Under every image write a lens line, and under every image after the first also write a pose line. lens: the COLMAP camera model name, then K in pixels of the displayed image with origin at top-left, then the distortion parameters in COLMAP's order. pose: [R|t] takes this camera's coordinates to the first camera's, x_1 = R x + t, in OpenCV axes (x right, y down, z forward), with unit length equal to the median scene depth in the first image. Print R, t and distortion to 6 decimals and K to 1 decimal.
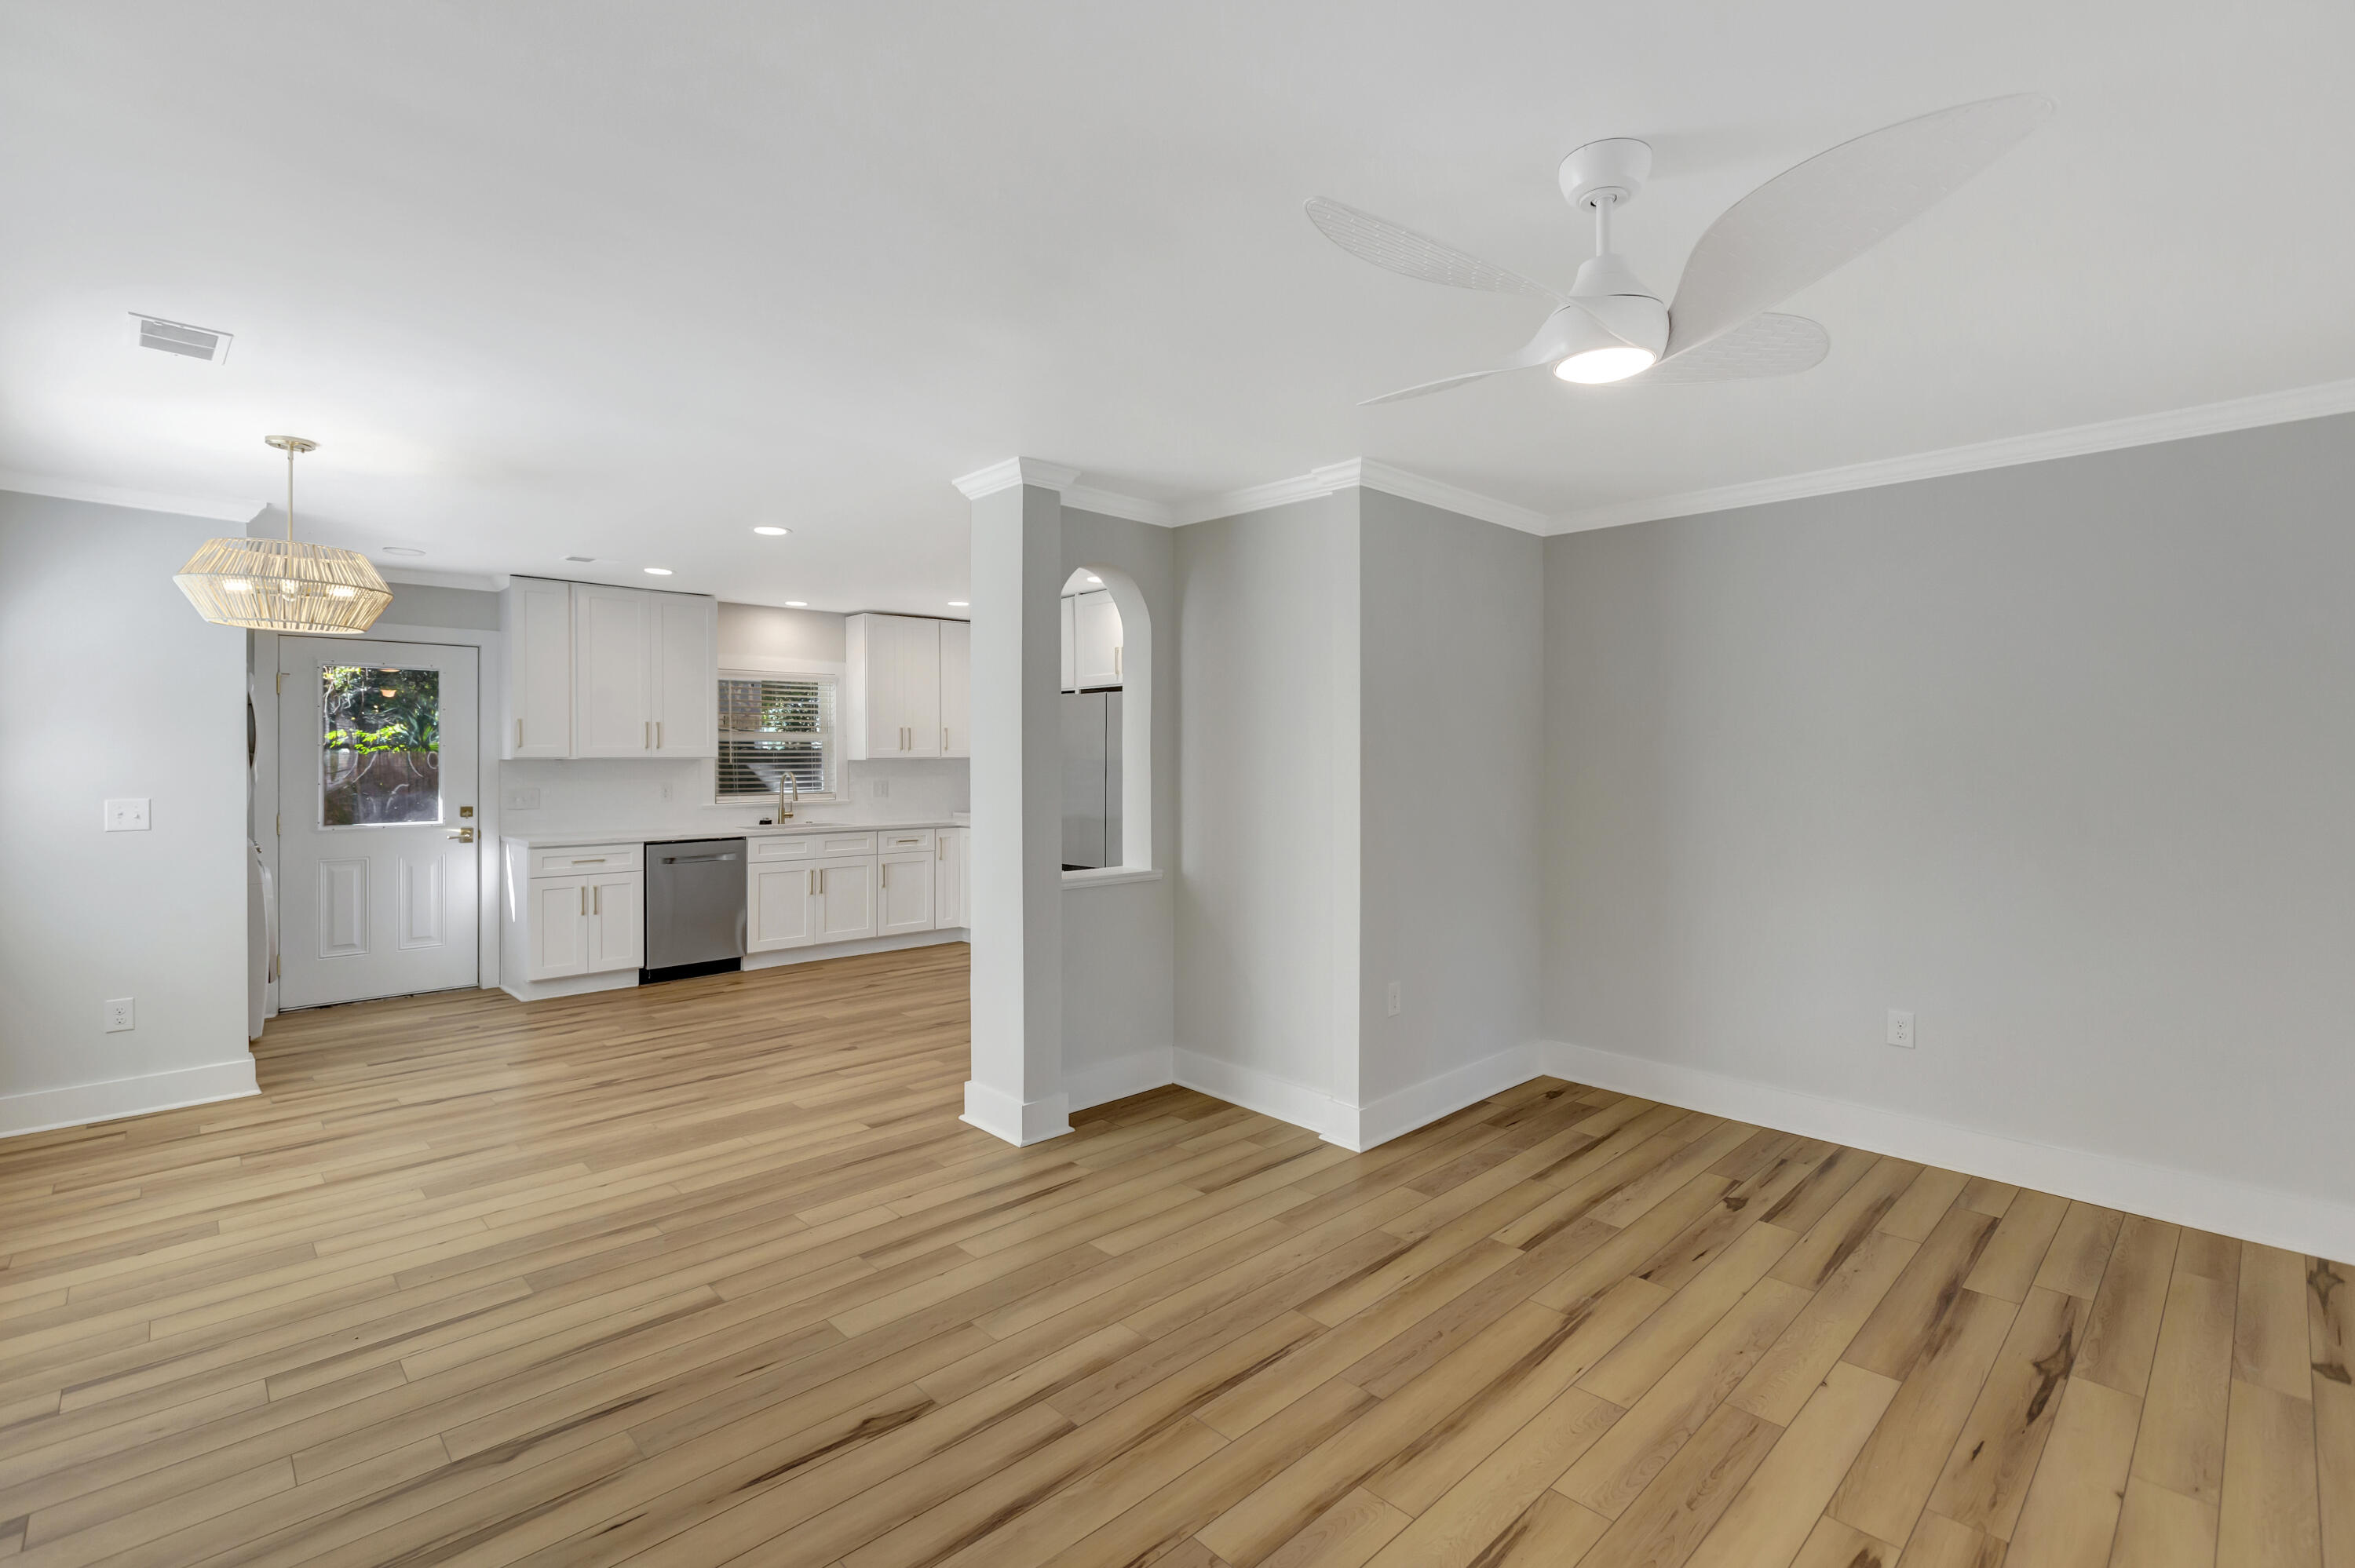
lens RADIAL K [[1068.8, 0, 1180.2], [0, 1068.8, 758.9], [0, 0, 1]] dist [0.000960, -0.000095]
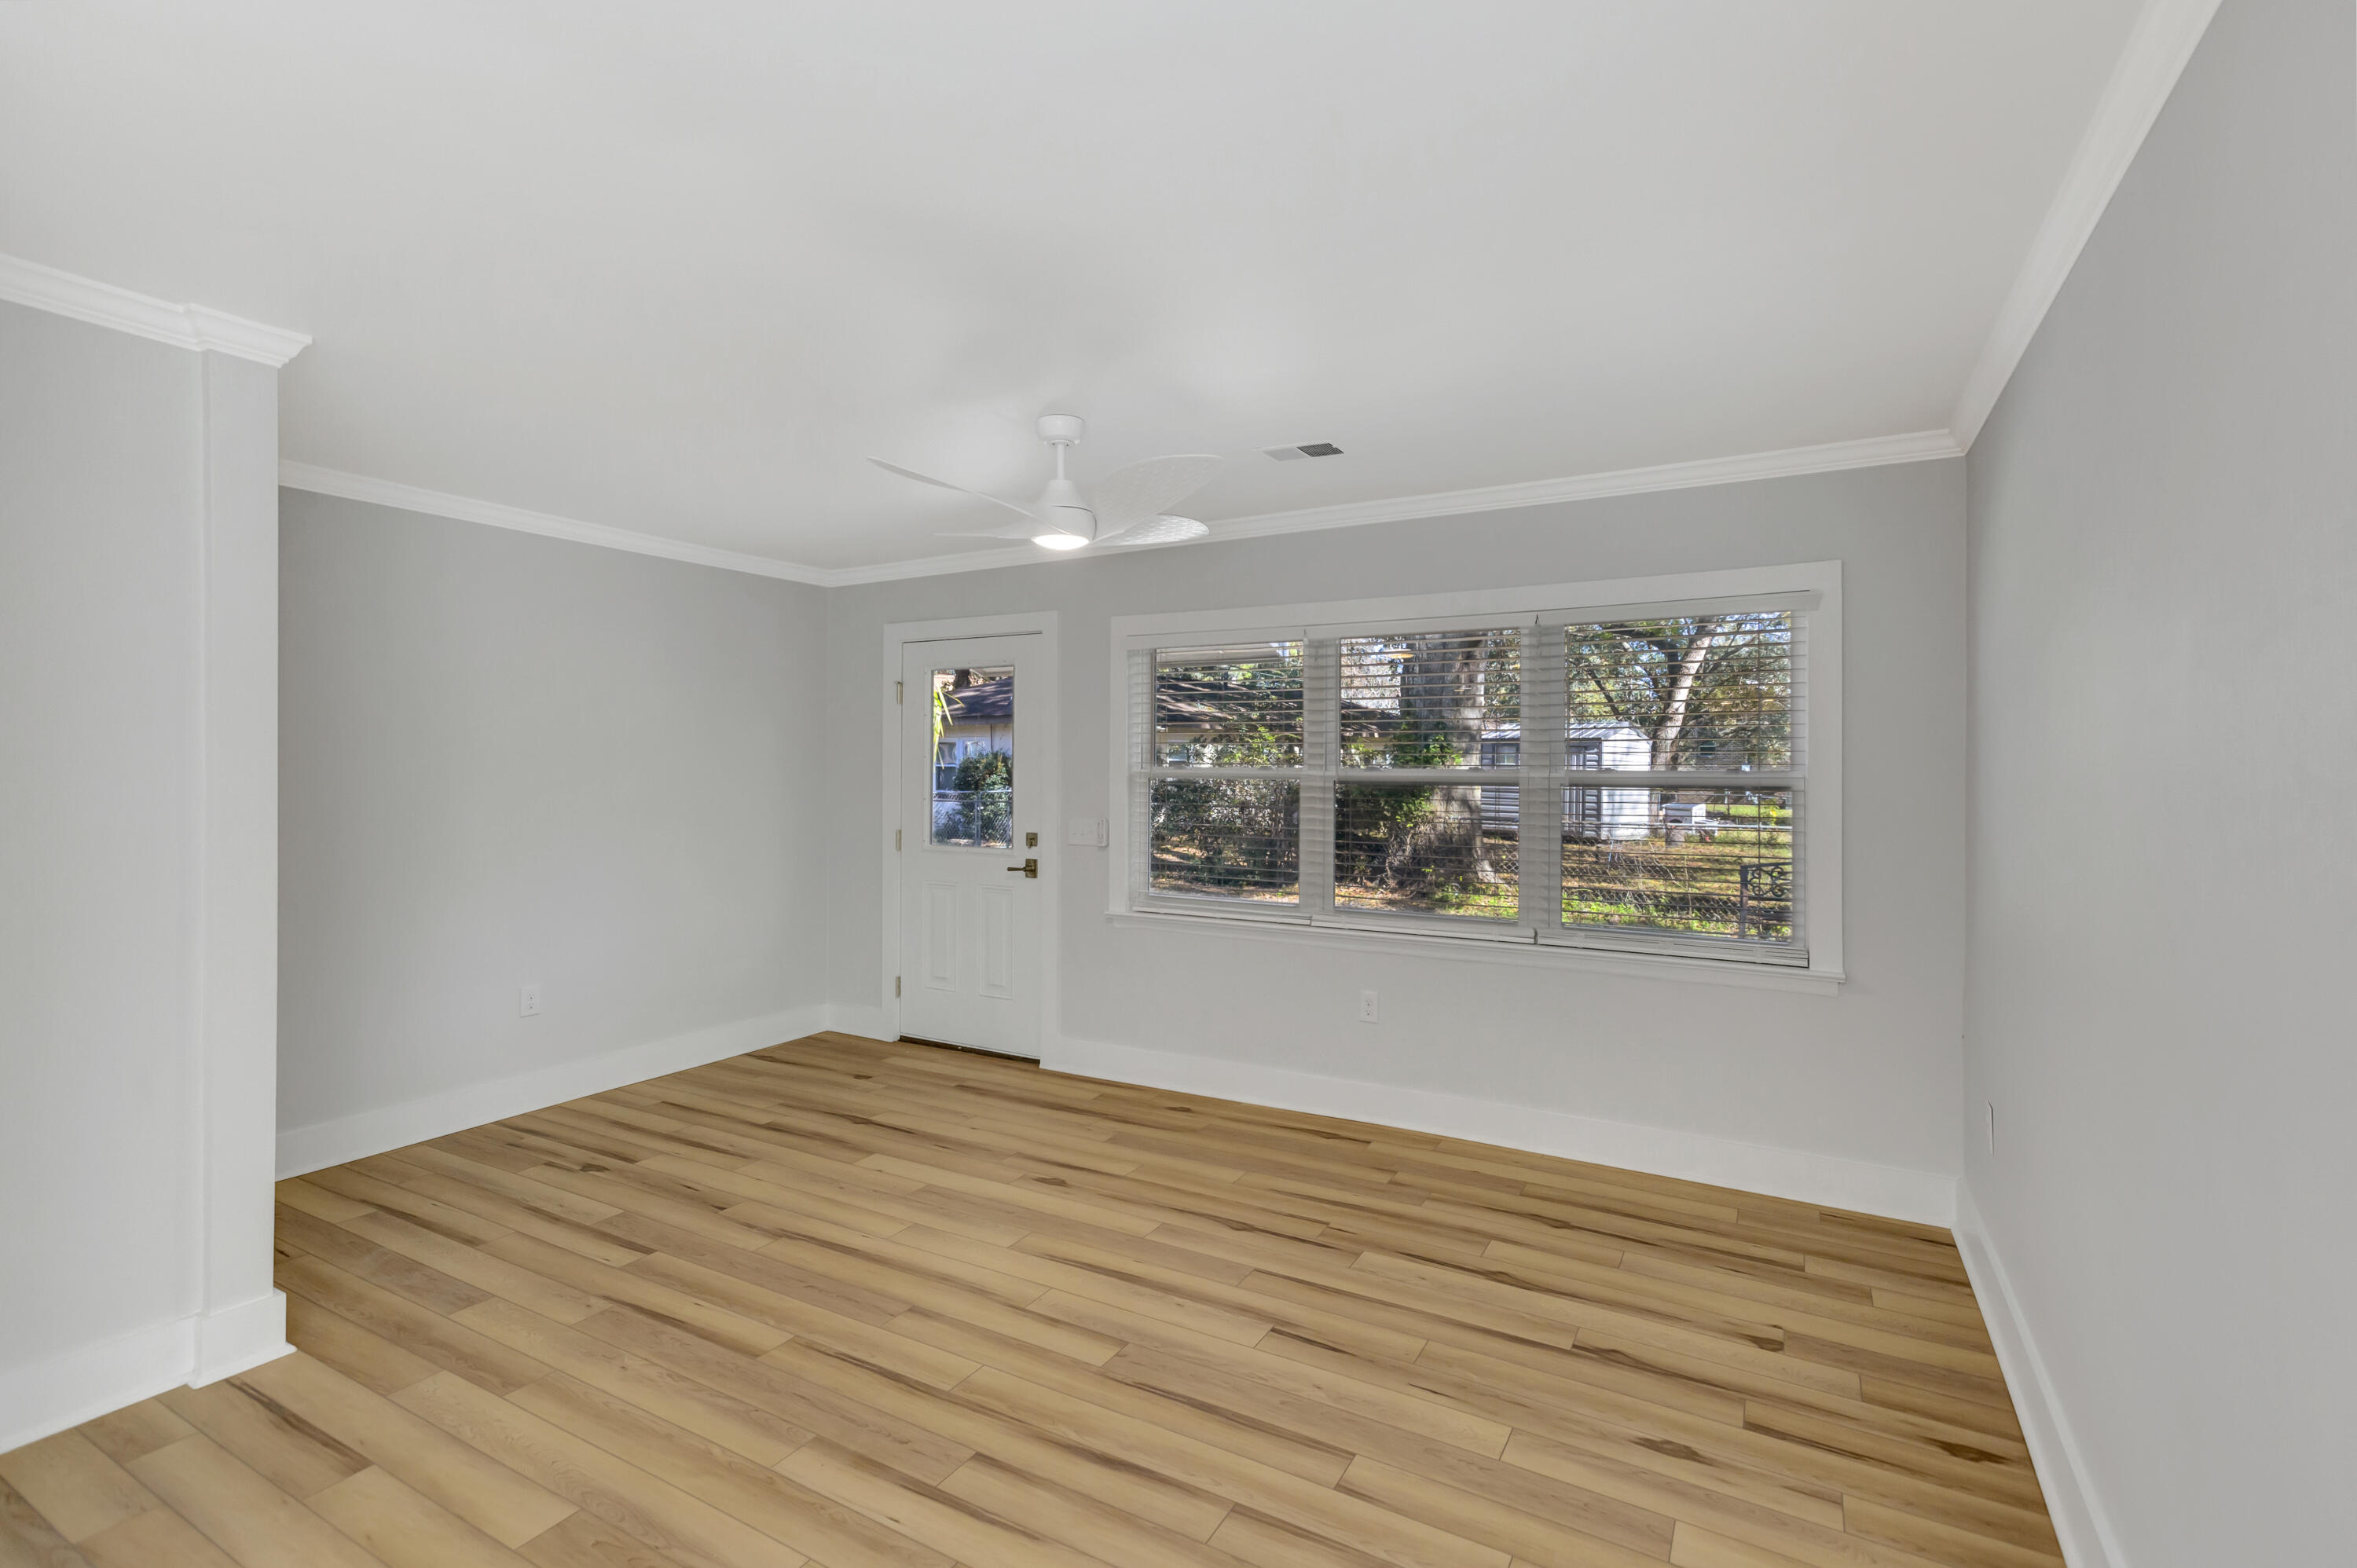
lens RADIAL K [[1069.7, 0, 1181.2], [0, 1069.7, 758.9], [0, 0, 1]] dist [0.000960, -0.000095]
pose [[-0.282964, 0.002632, 0.959127, -0.387537], [0.003921, 0.999991, -0.001588, -0.003740], [-0.959122, 0.003312, -0.282972, 0.388757]]
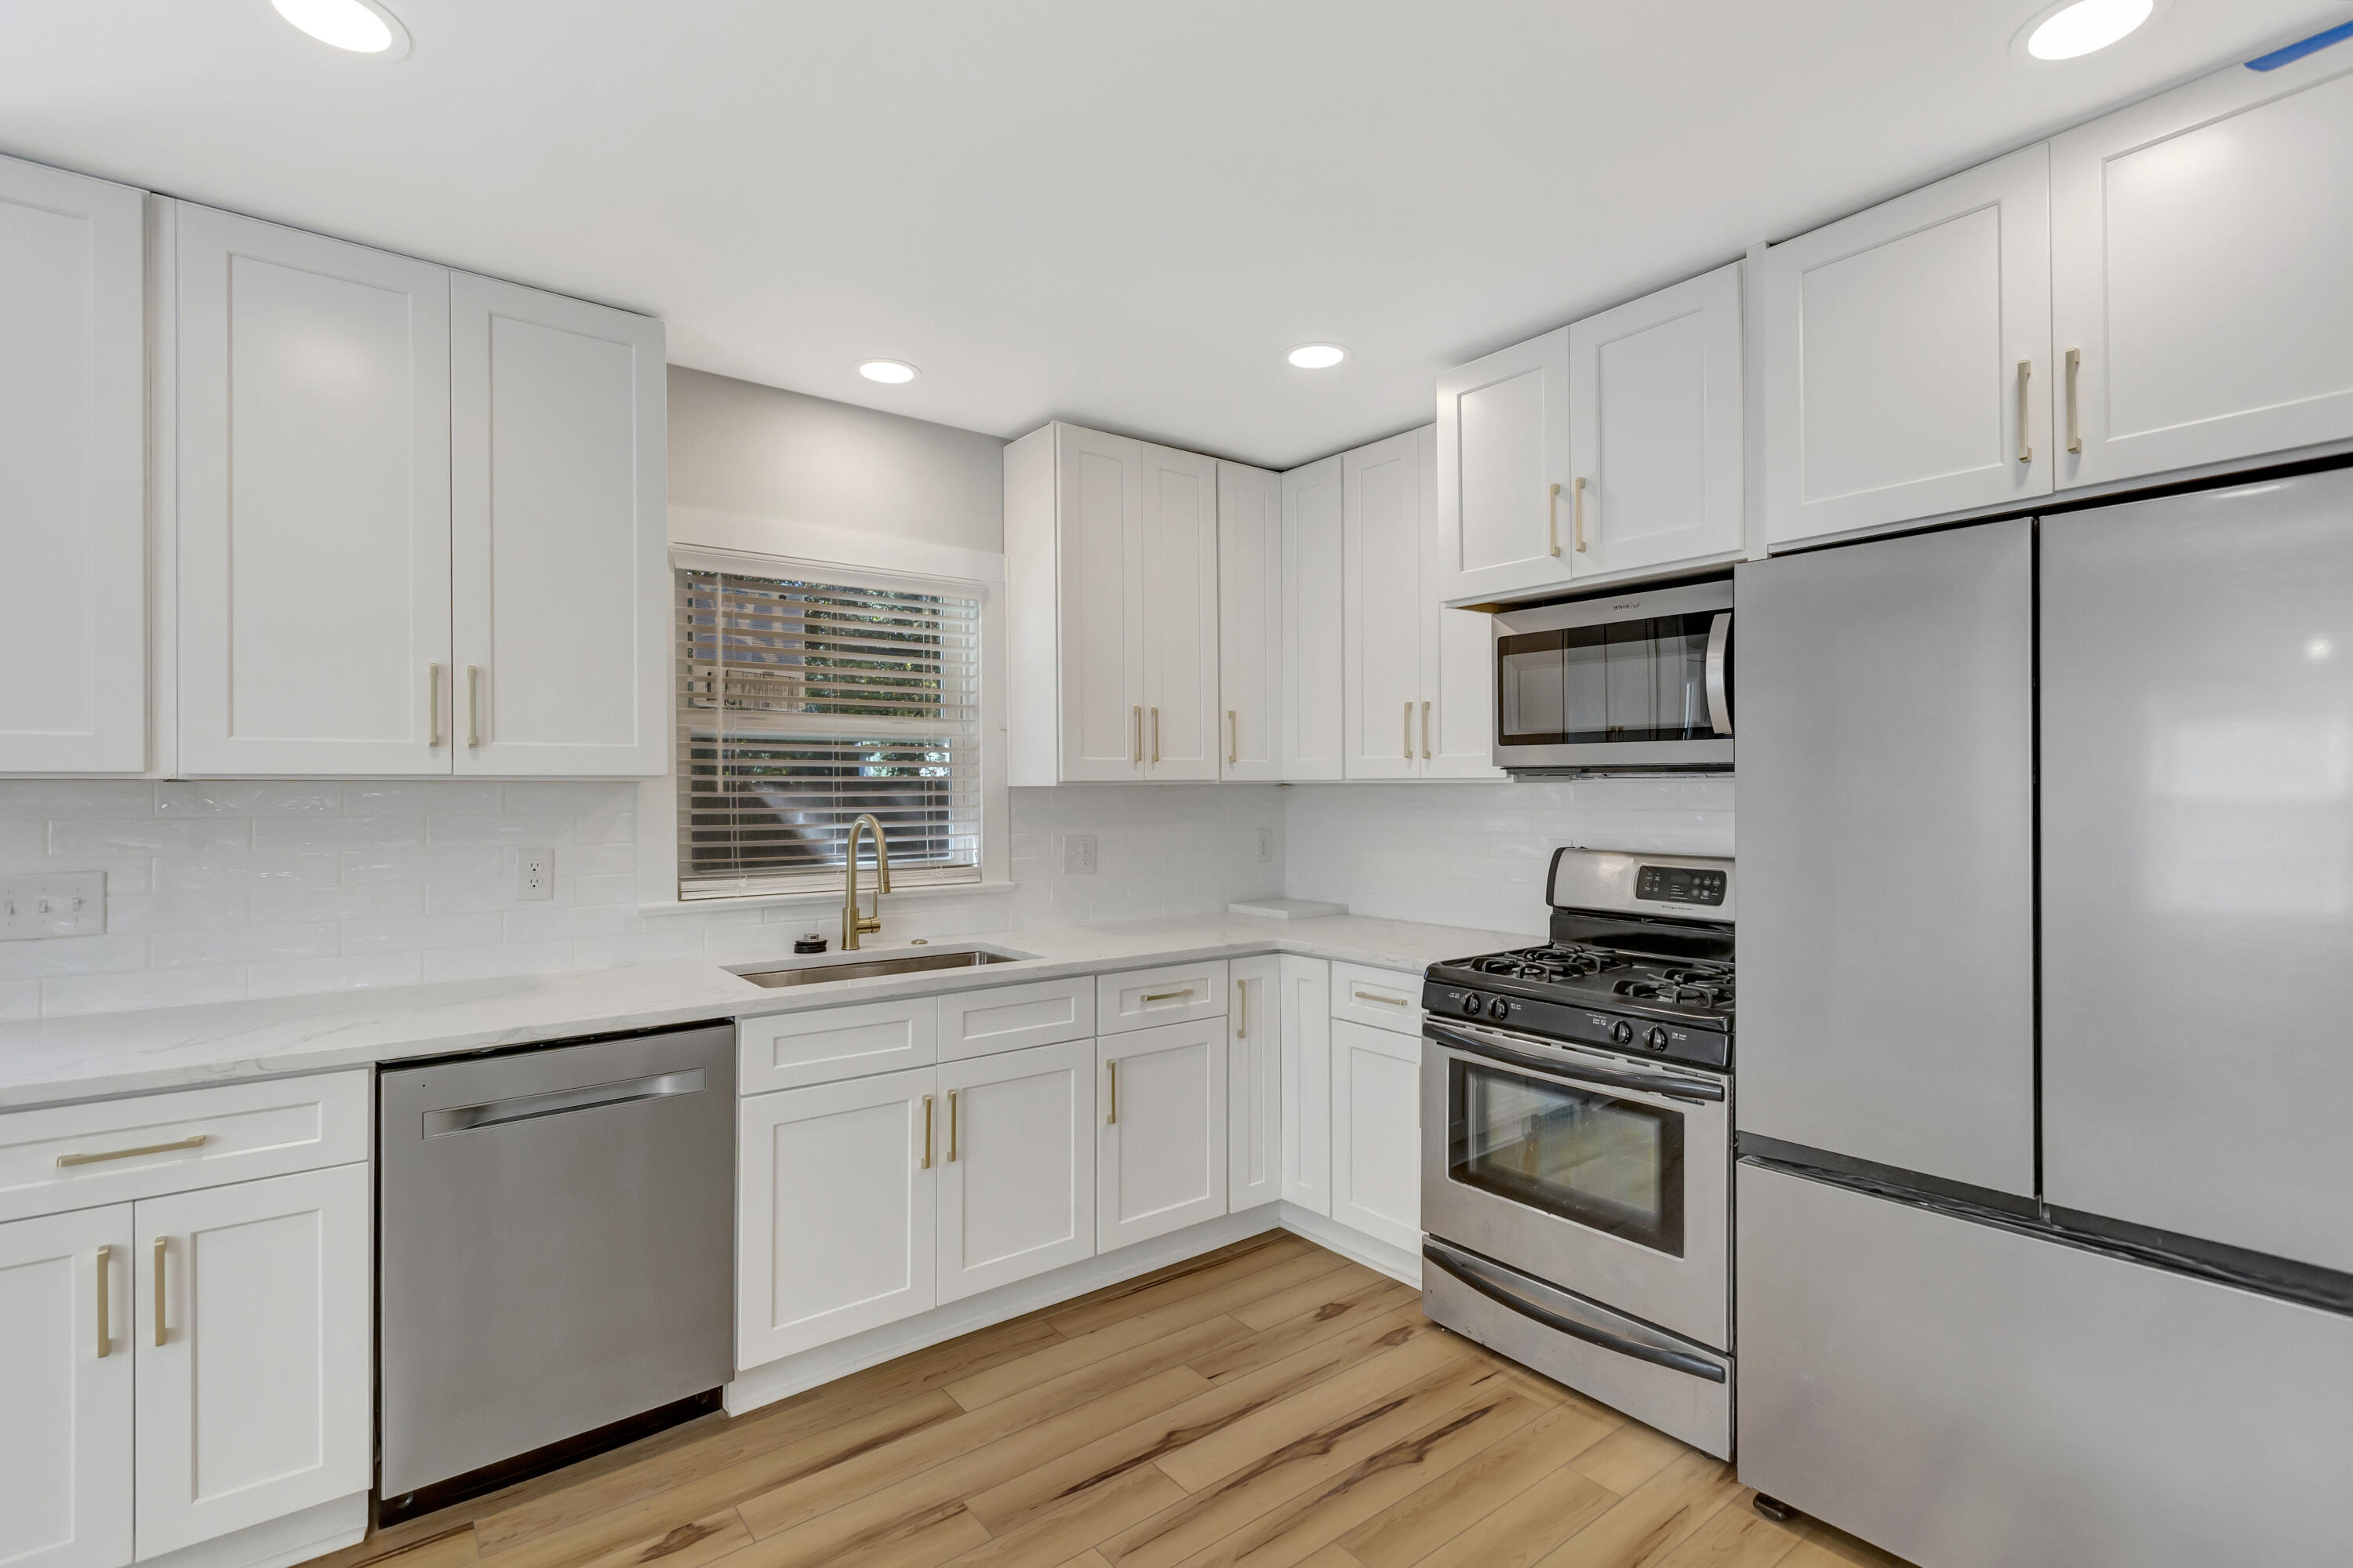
lens RADIAL K [[1080.3, 0, 1171.5], [0, 1080.3, 788.9], [0, 0, 1]] dist [0.001837, -0.000563]
pose [[0.994707, -0.001671, -0.102742, -0.256401], [0.001233, 0.999990, -0.004329, 0.004824], [0.102748, 0.004179, 0.994699, 0.736180]]
